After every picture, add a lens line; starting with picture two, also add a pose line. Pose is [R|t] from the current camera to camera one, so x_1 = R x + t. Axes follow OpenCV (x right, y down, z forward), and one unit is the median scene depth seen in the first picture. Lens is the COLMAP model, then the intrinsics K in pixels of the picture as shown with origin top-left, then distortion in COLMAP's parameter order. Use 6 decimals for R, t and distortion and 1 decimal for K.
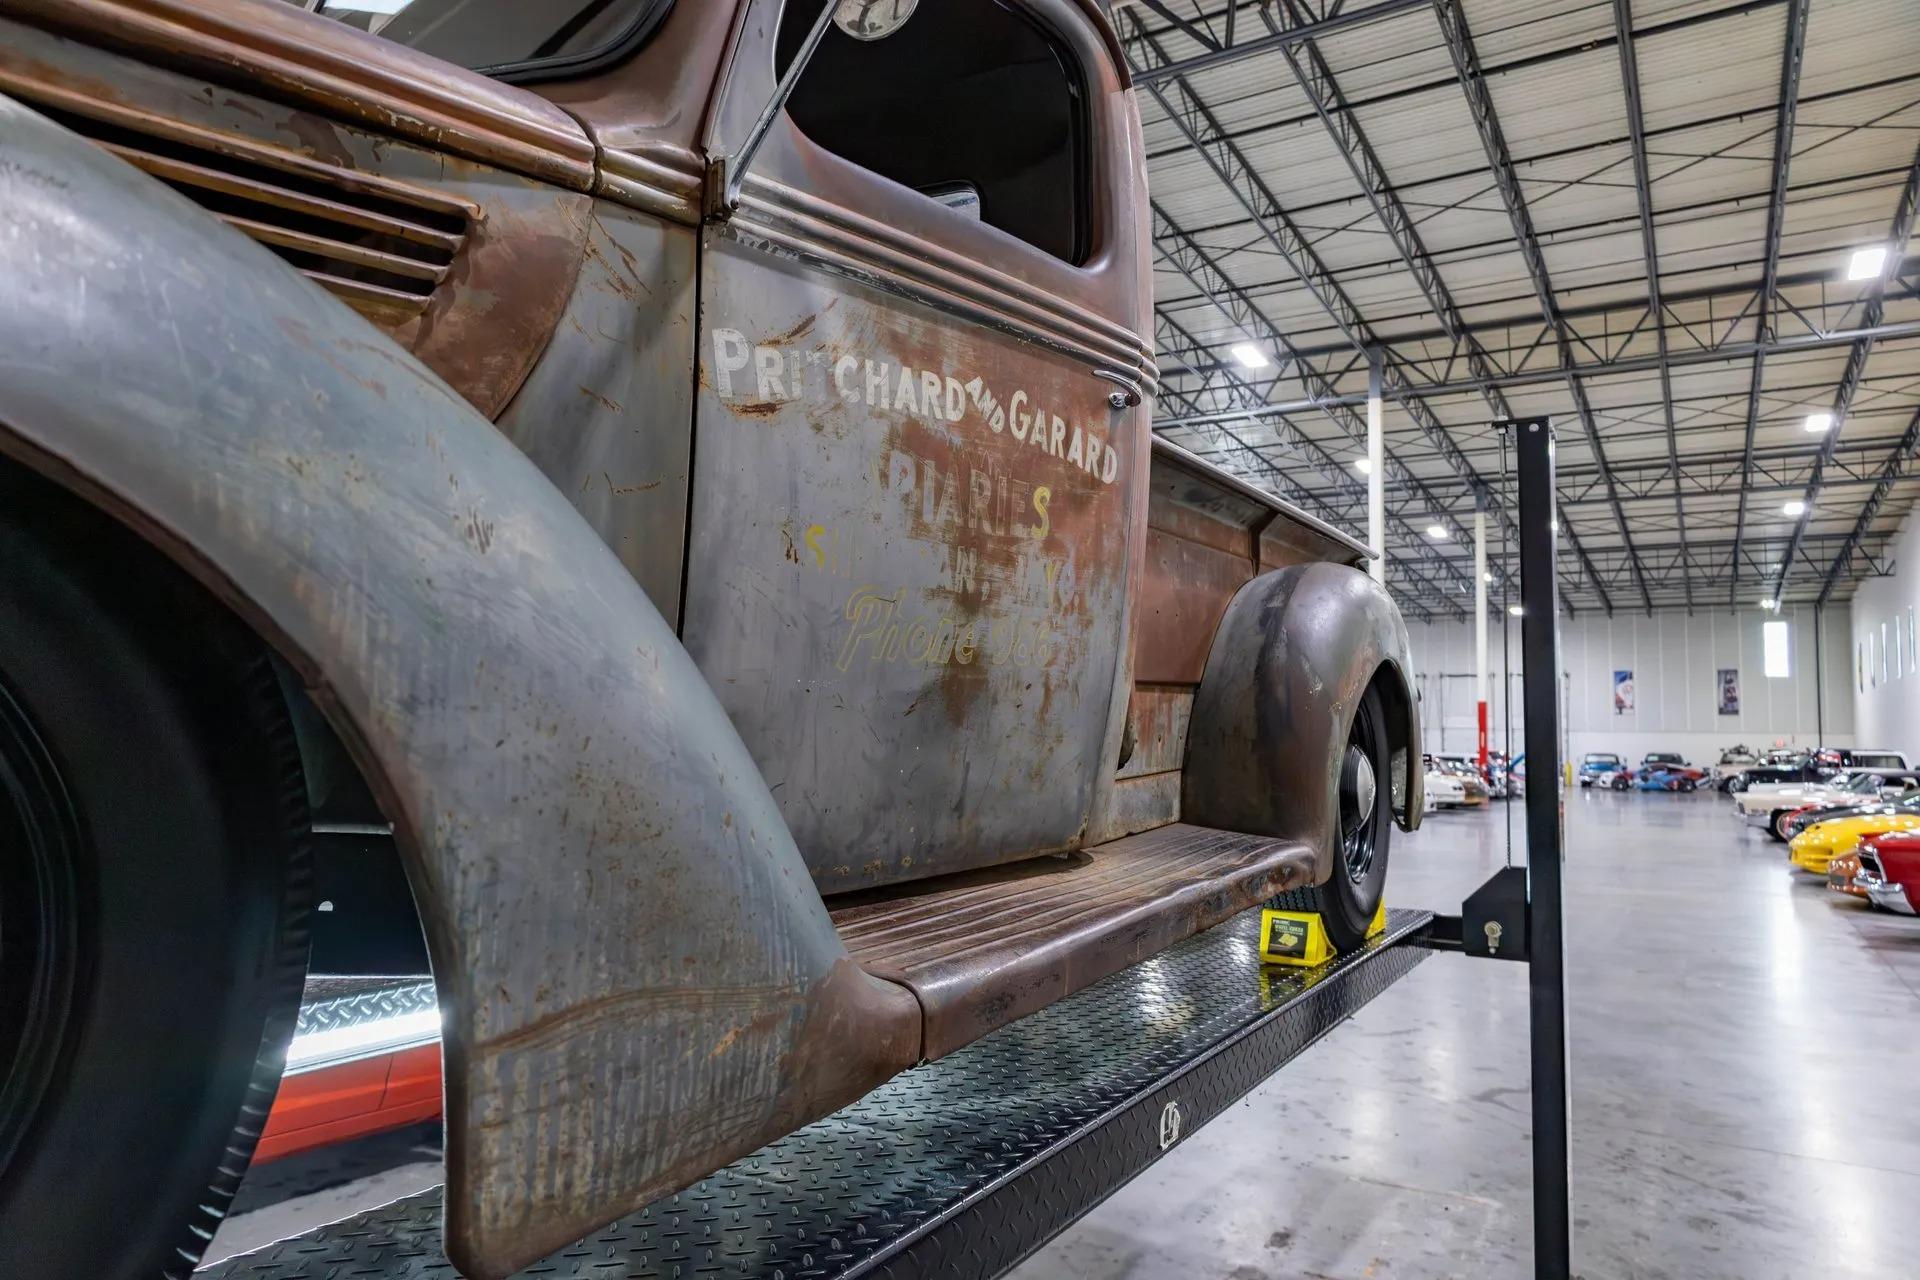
lens RADIAL K [[1233.7, 0, 960.0], [0, 1233.7, 640.0], [0, 0, 1]] dist [0.000088, -0.000964]
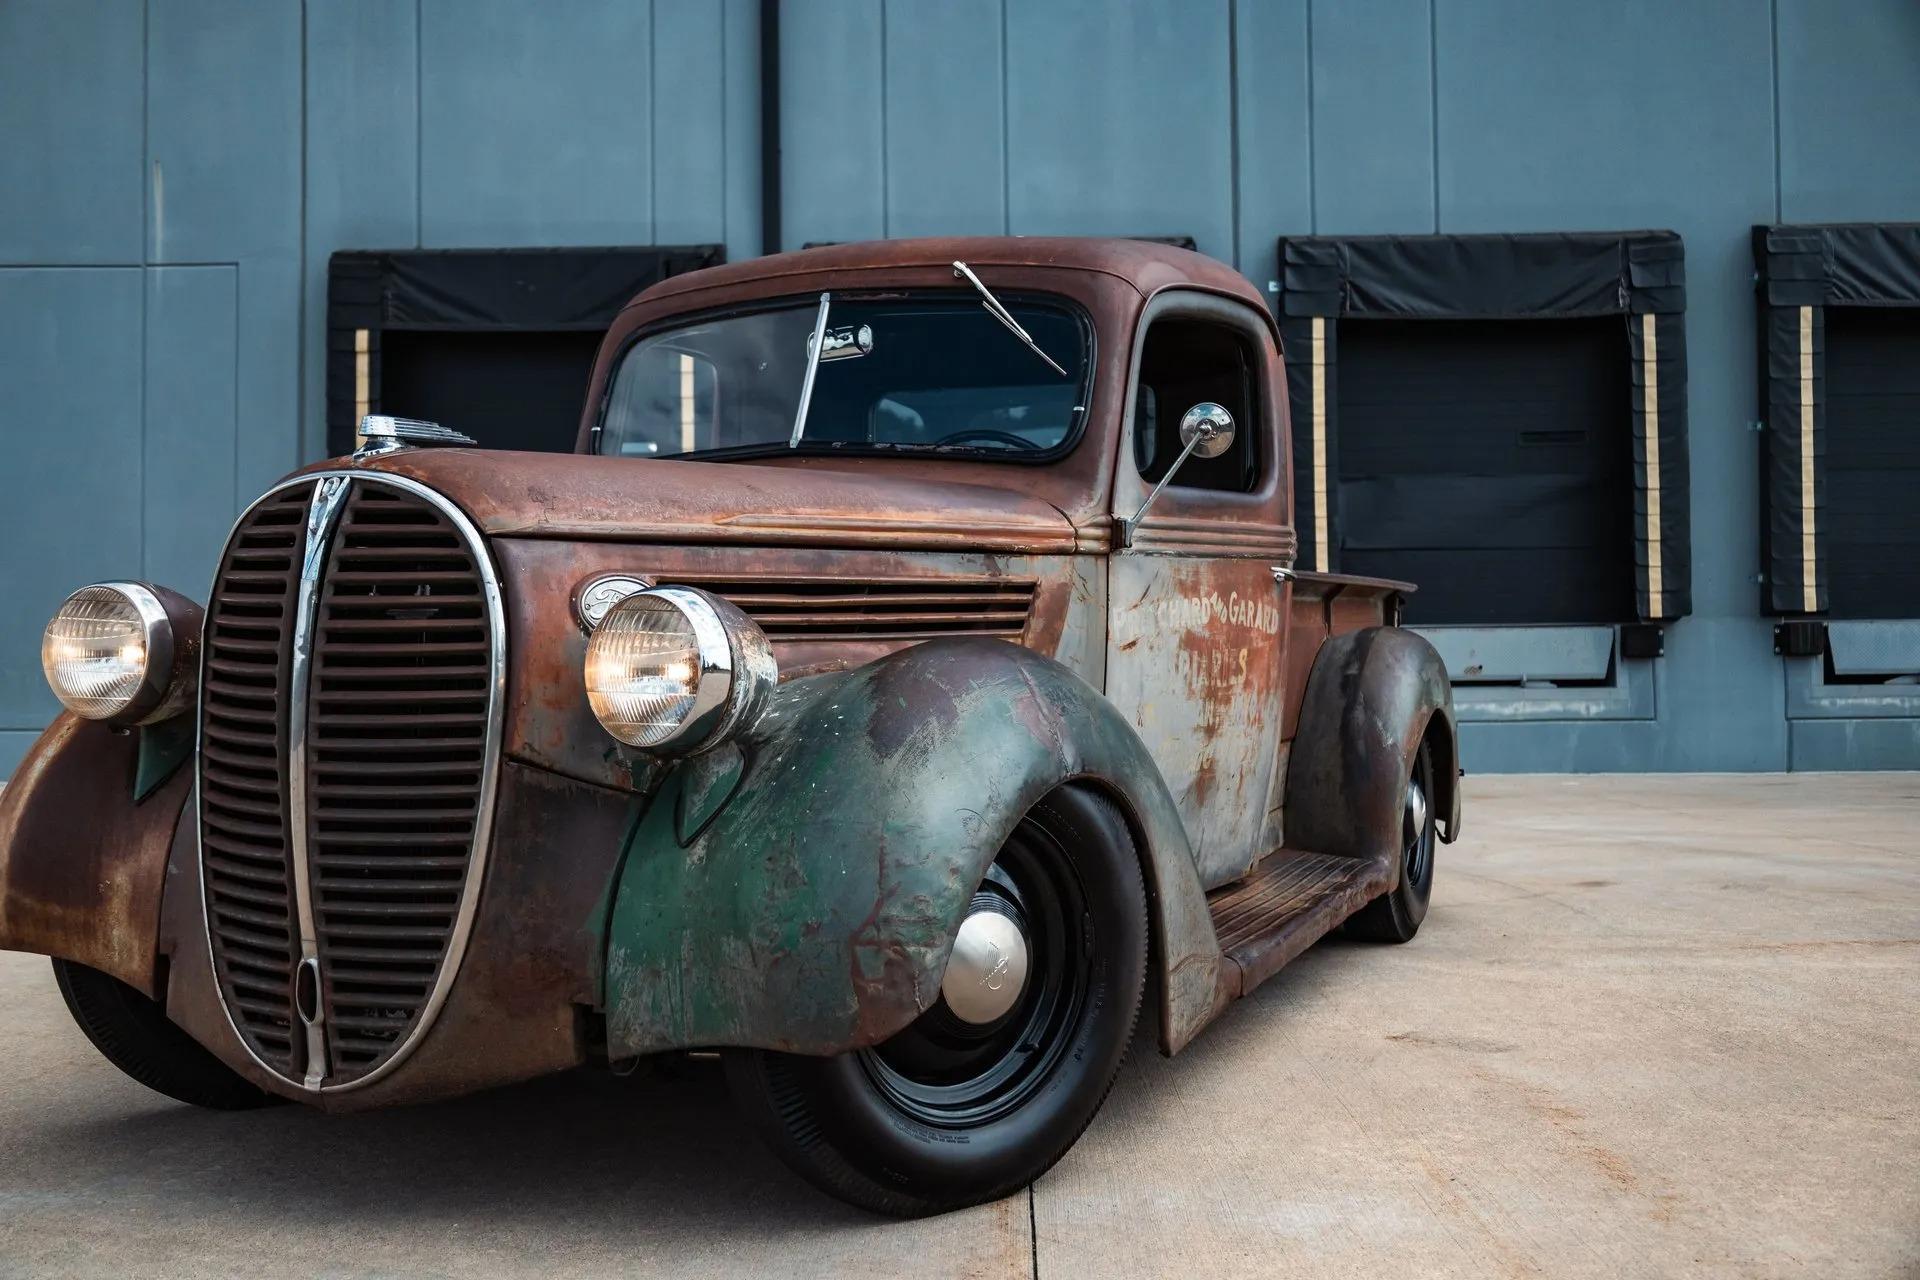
lens RADIAL K [[1840.1, 0, 960.0], [0, 1840.1, 640.0], [0, 0, 1]] dist [0.026129, 0.006738]
pose [[0.993236, -0.014497, 0.115201, -0.574028], [0.007410, 0.998067, 0.061705, -0.290579], [-0.115873, -0.060434, 0.991424, -1.302219]]
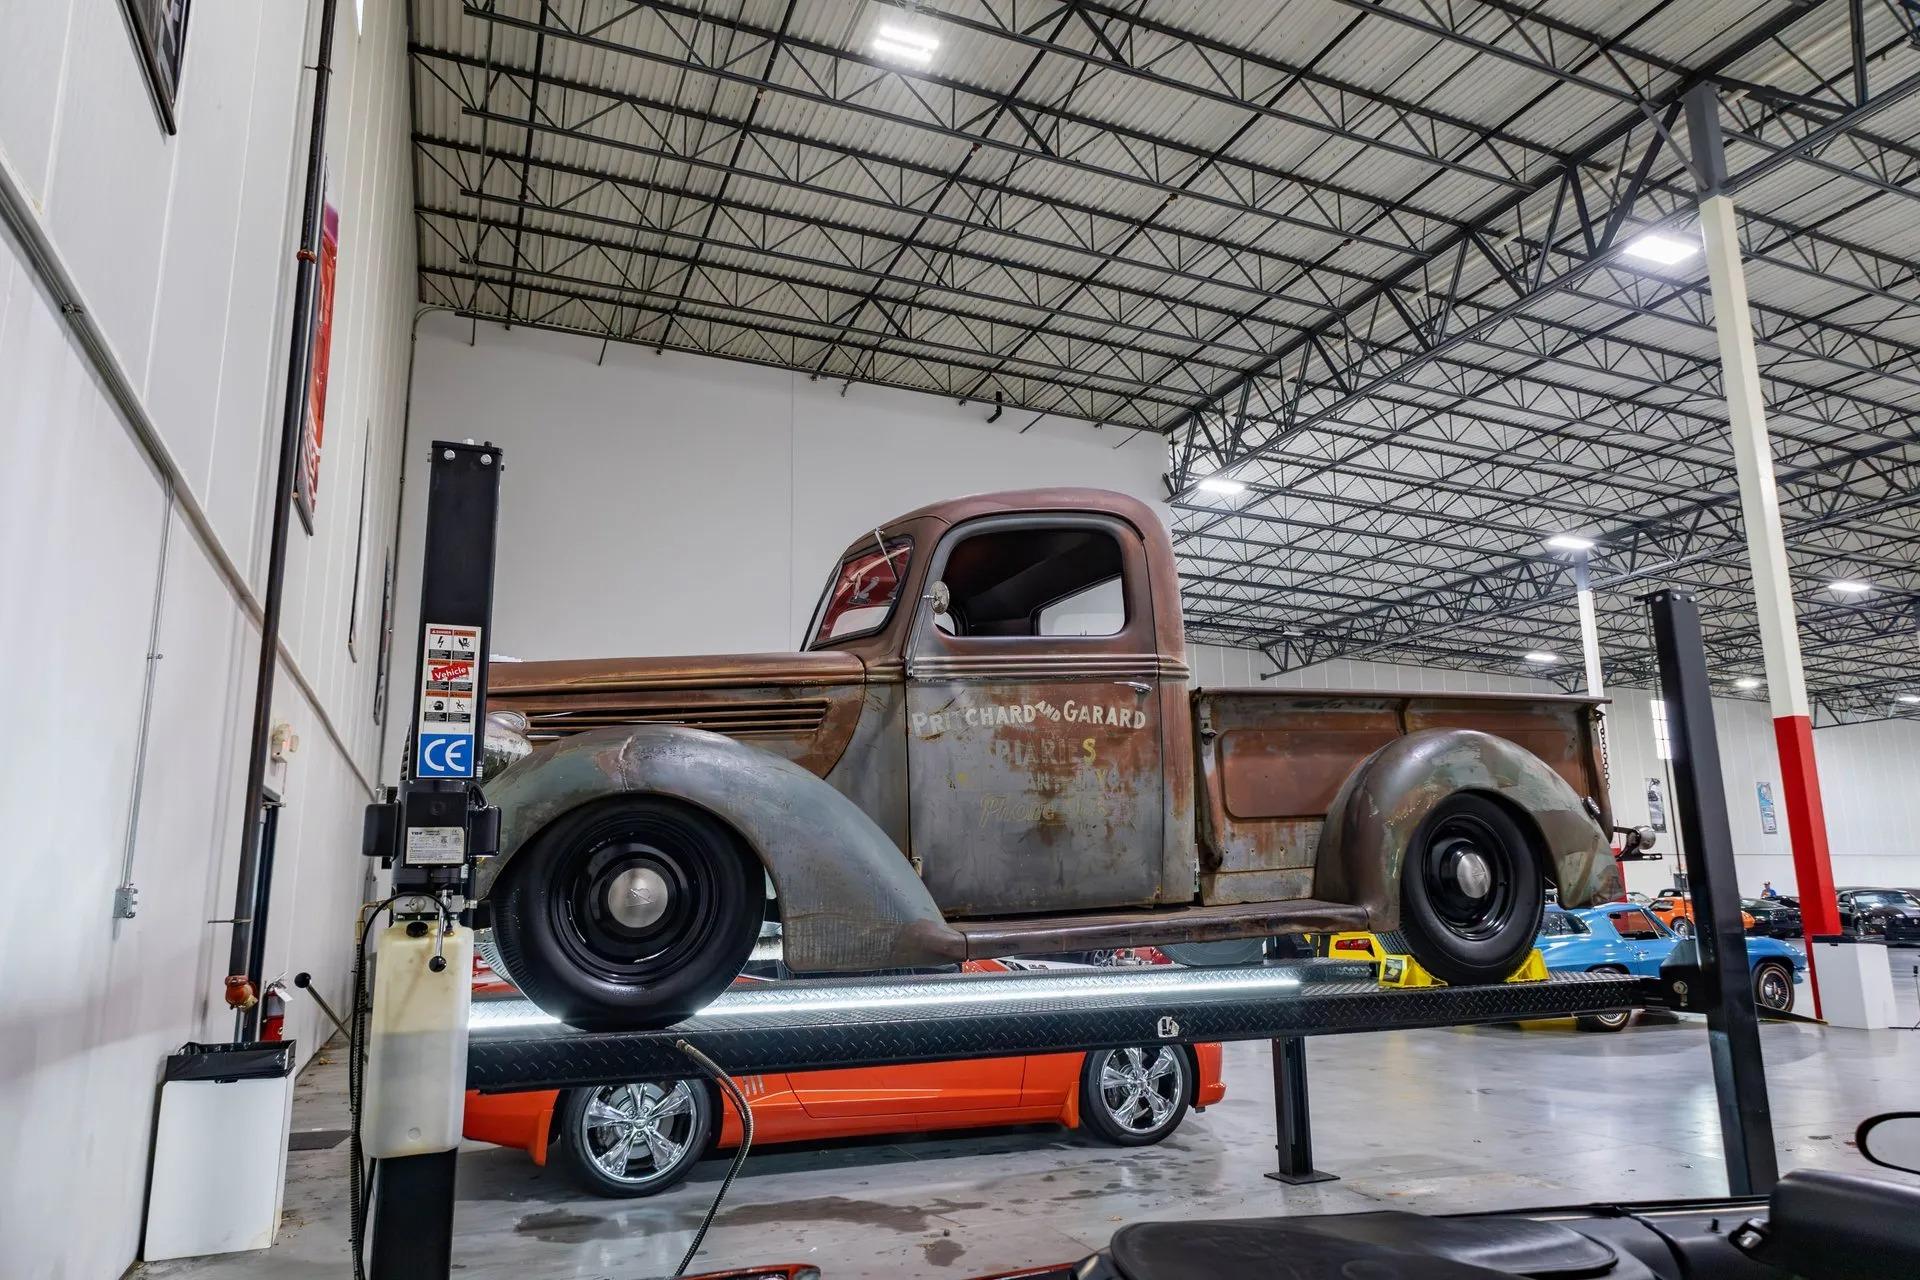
lens RADIAL K [[1233.7, 0, 960.0], [0, 1233.7, 640.0], [0, 0, 1]] dist [0.000088, -0.000964]
pose [[0.802820, -0.151284, -0.576709, 1.264788], [0.079241, 0.985766, -0.148280, 0.016715], [0.590932, 0.073343, 0.803380, -1.031048]]
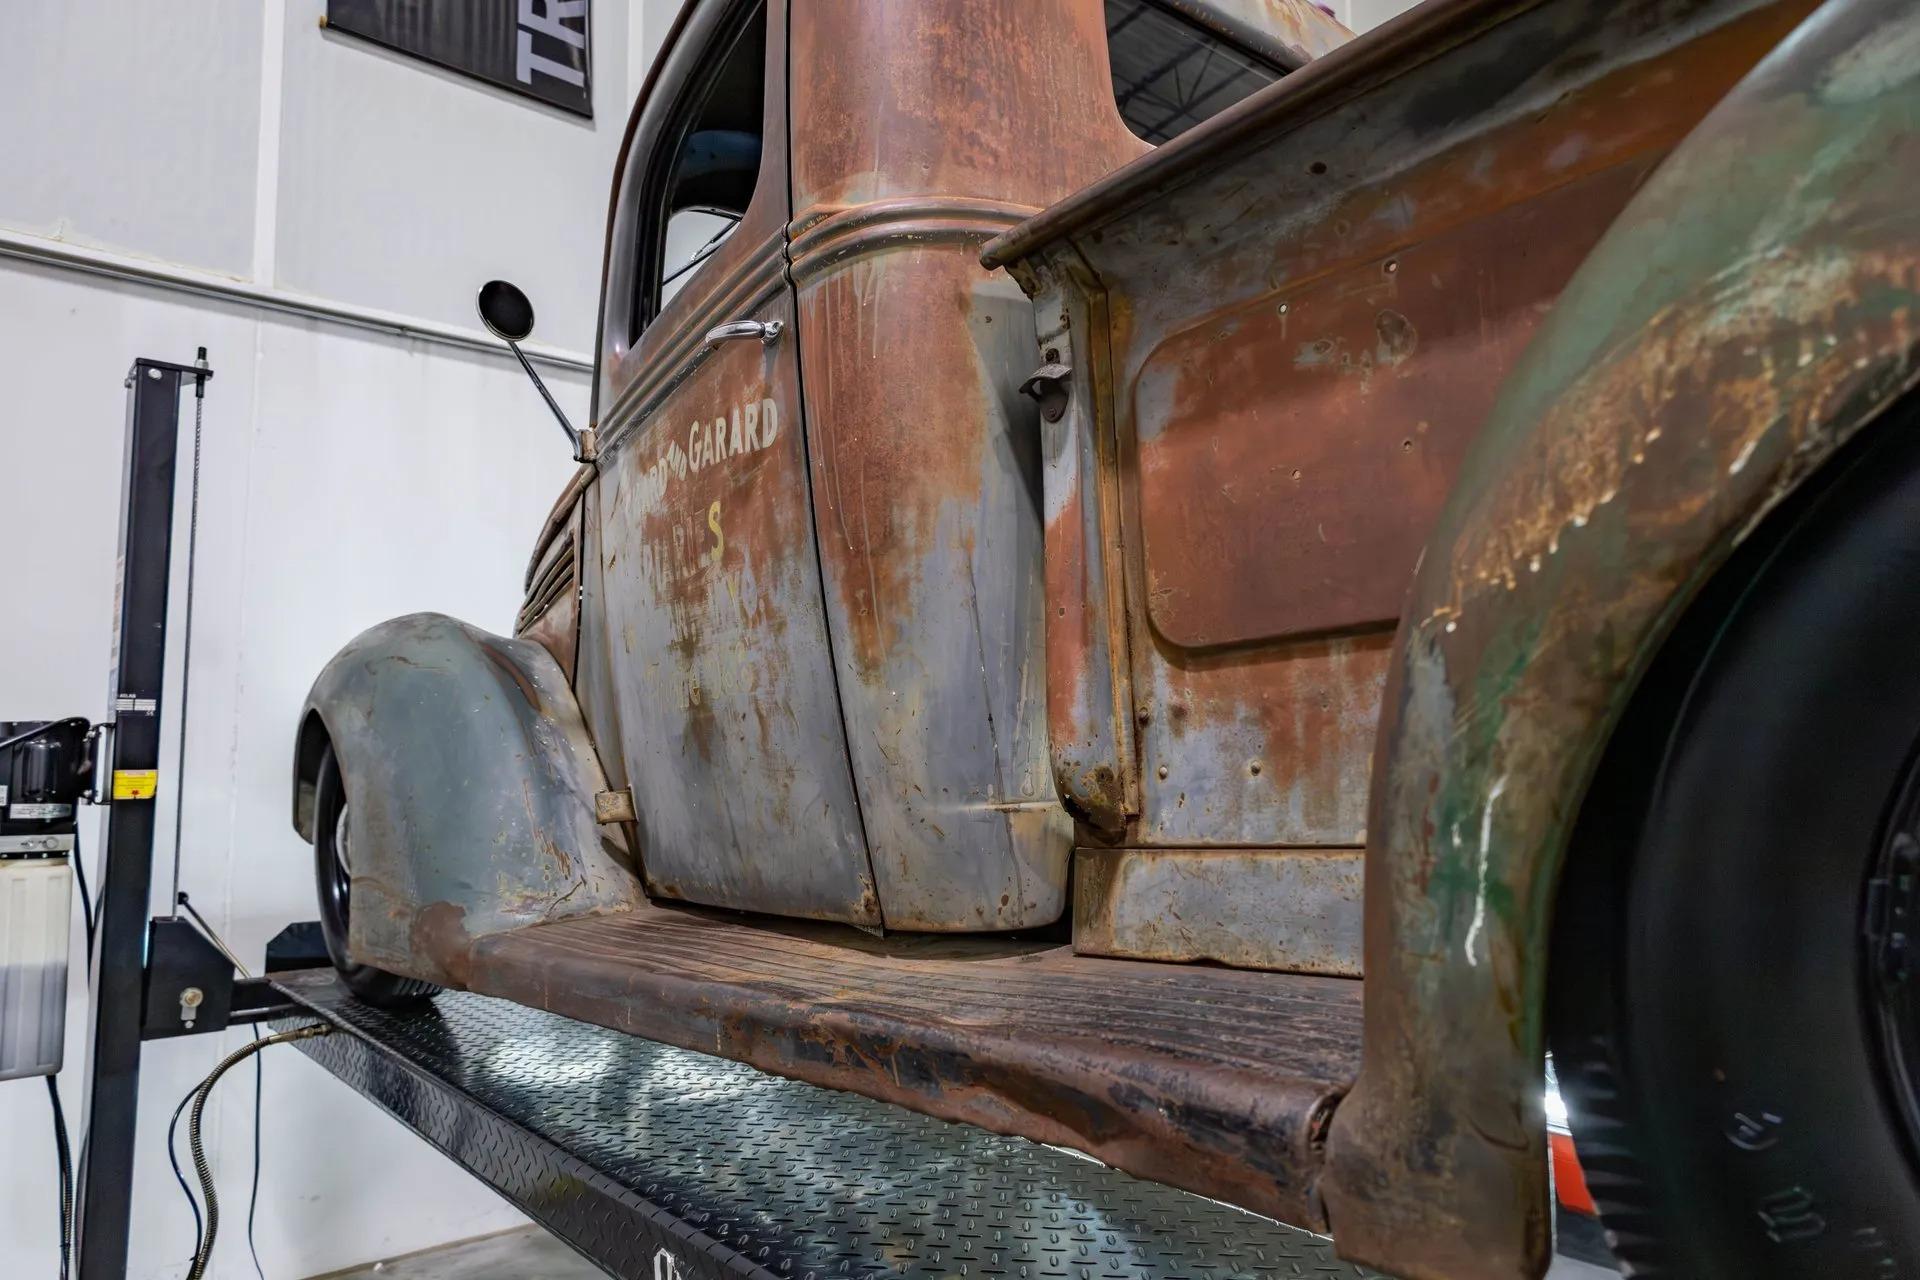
lens RADIAL K [[1202.7, 0, 960.0], [0, 1202.7, 640.0], [0, 0, 1]] dist [0.003107, 0.000438]
pose [[-0.323867, -0.108214, -0.939894, 0.875655], [0.085554, 0.986017, -0.143004, 0.127395], [0.942227, -0.126726, -0.310080, 1.489521]]
